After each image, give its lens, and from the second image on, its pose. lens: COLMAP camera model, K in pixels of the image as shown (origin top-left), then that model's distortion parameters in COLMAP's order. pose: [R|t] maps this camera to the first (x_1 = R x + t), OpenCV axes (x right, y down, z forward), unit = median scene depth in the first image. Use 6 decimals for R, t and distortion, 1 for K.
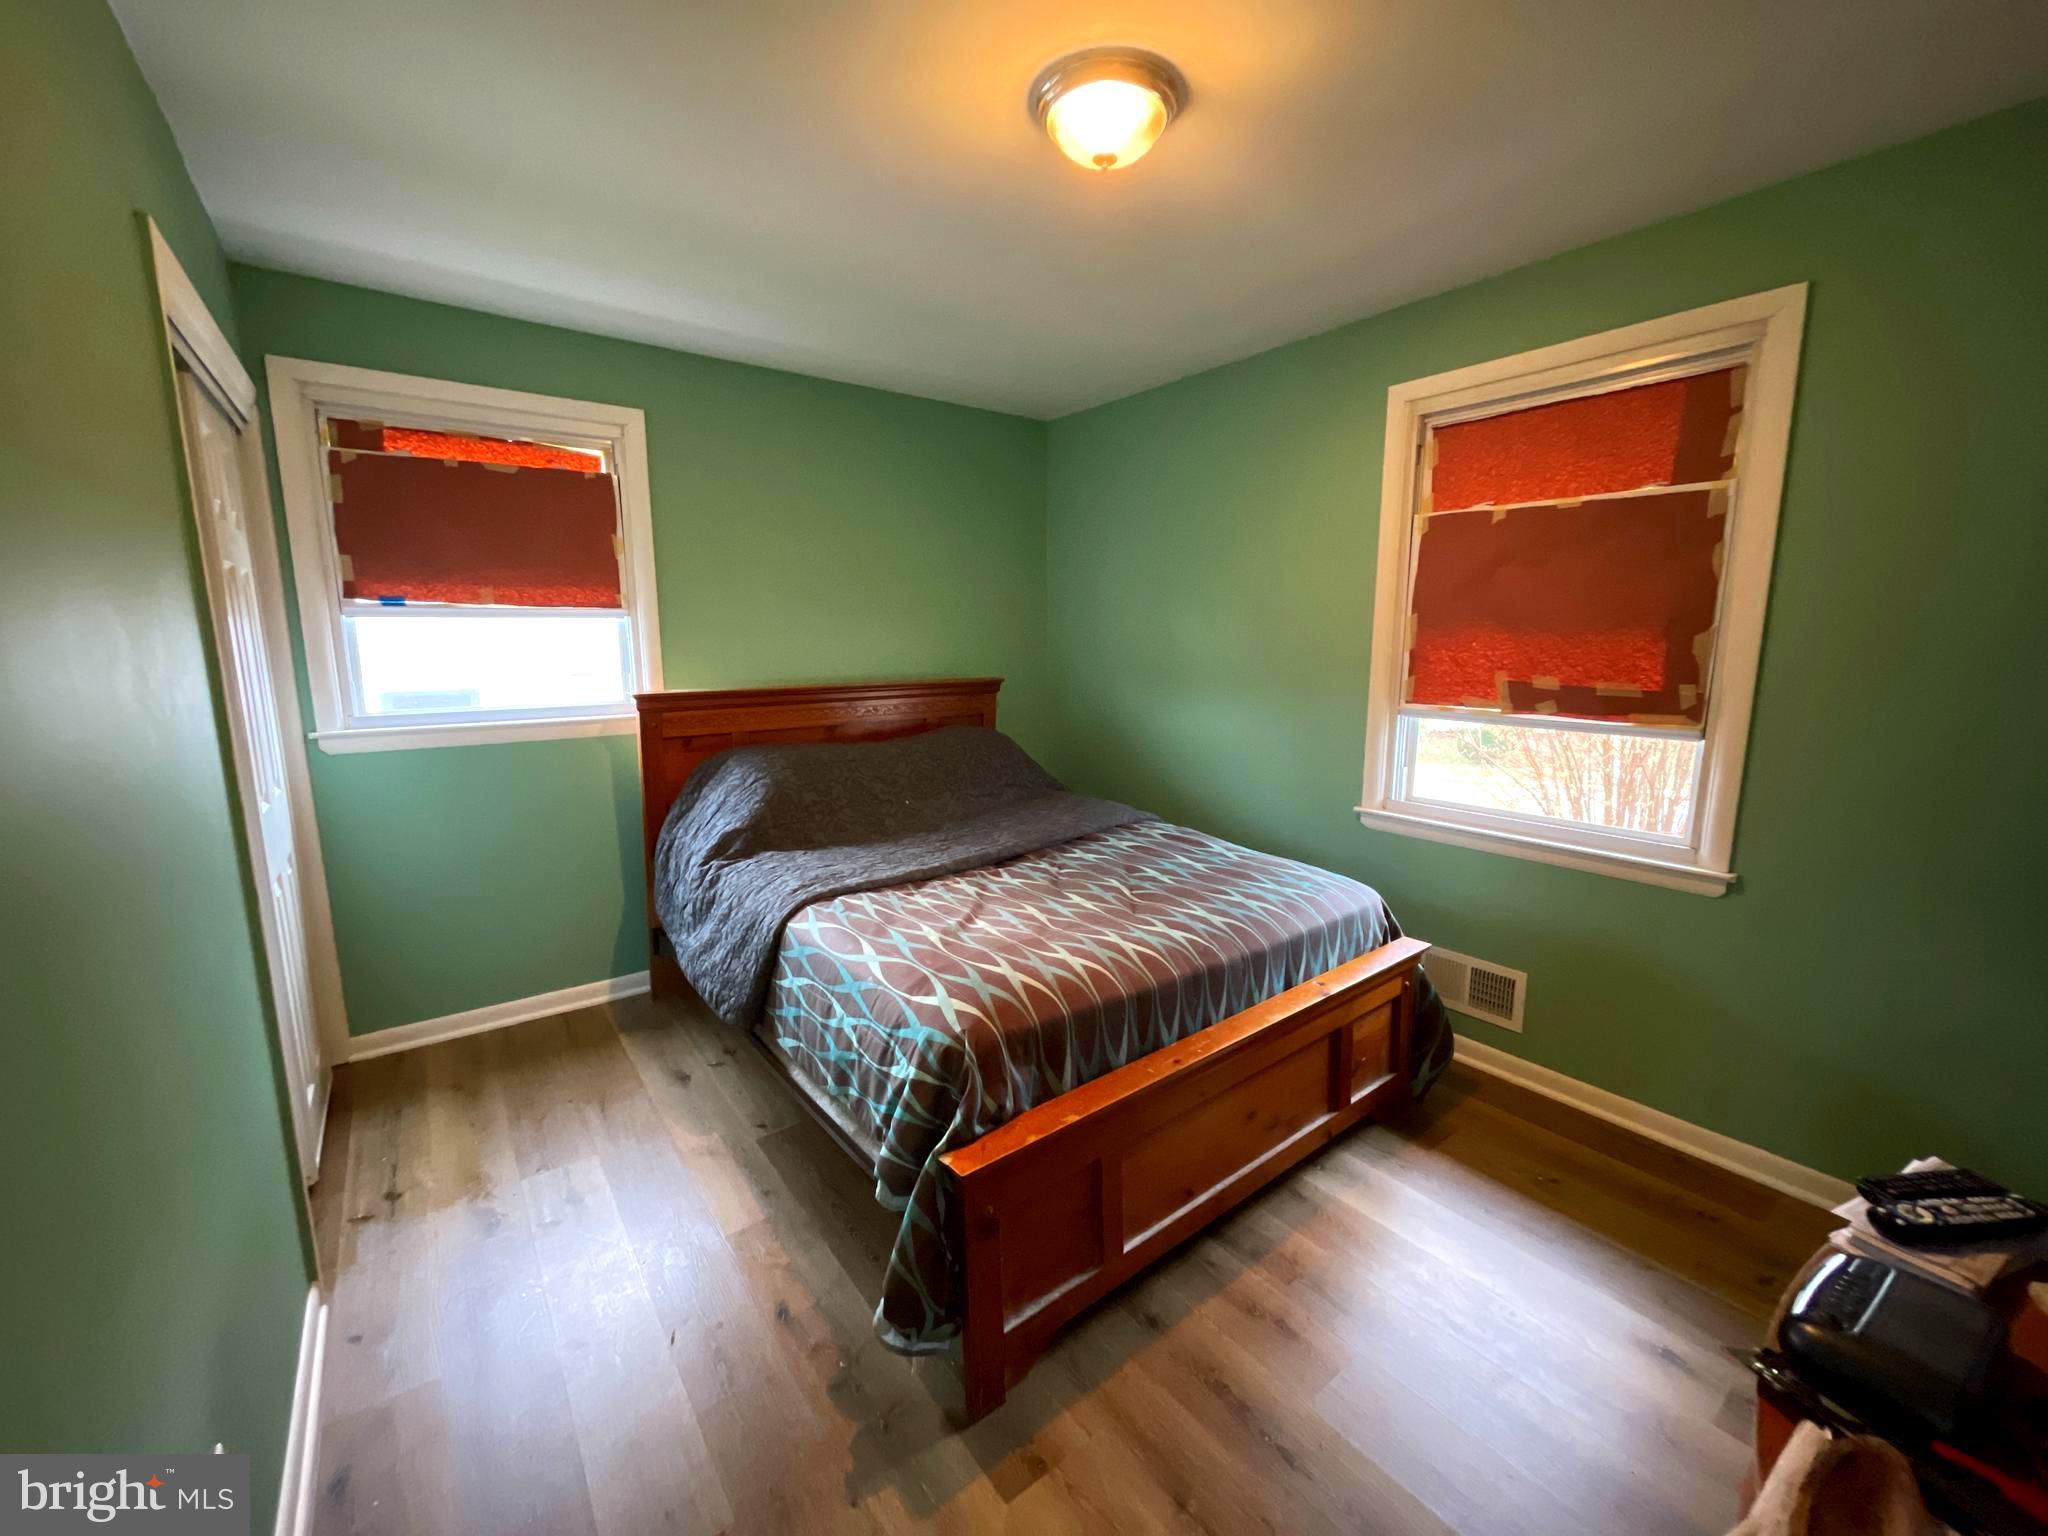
lens RADIAL K [[821.2, 0, 1031.2], [0, 821.2, 769.5], [0, 0, 1]] dist [-0.001230, -0.000587]
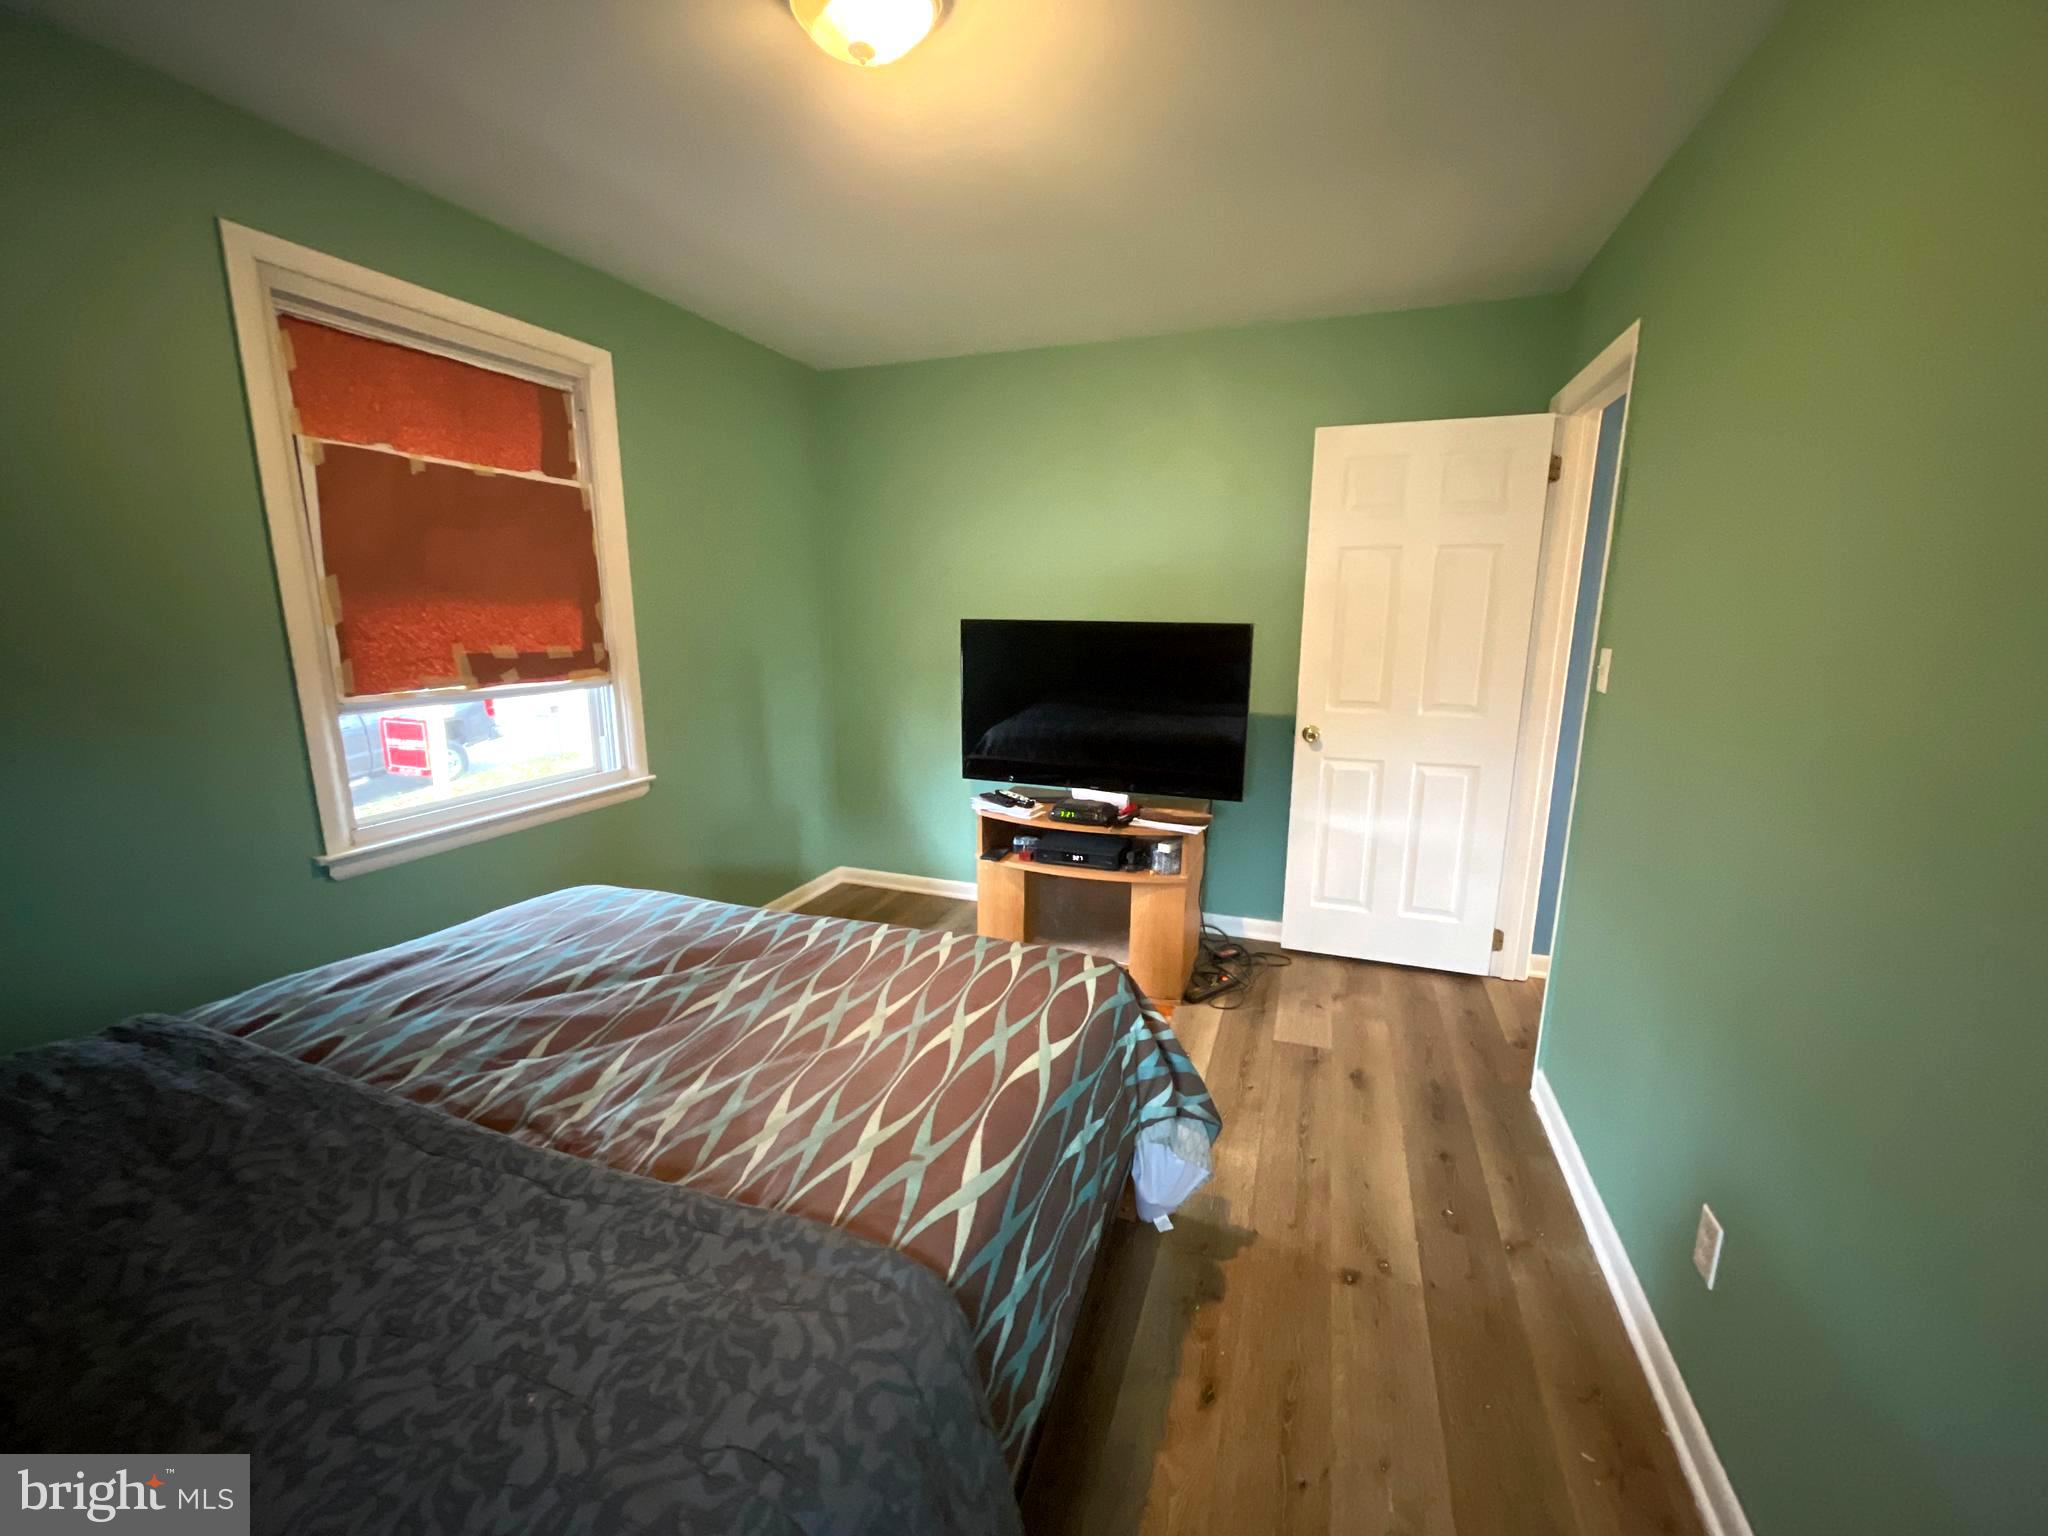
lens RADIAL K [[821.2, 0, 1031.2], [0, 821.2, 769.5], [0, 0, 1]] dist [-0.001230, -0.000587]
pose [[-0.544696, -0.167888, 0.821657, -0.598435], [0.134060, 0.949726, 0.282928, -0.175034], [-0.827849, 0.264261, -0.494805, 1.051539]]
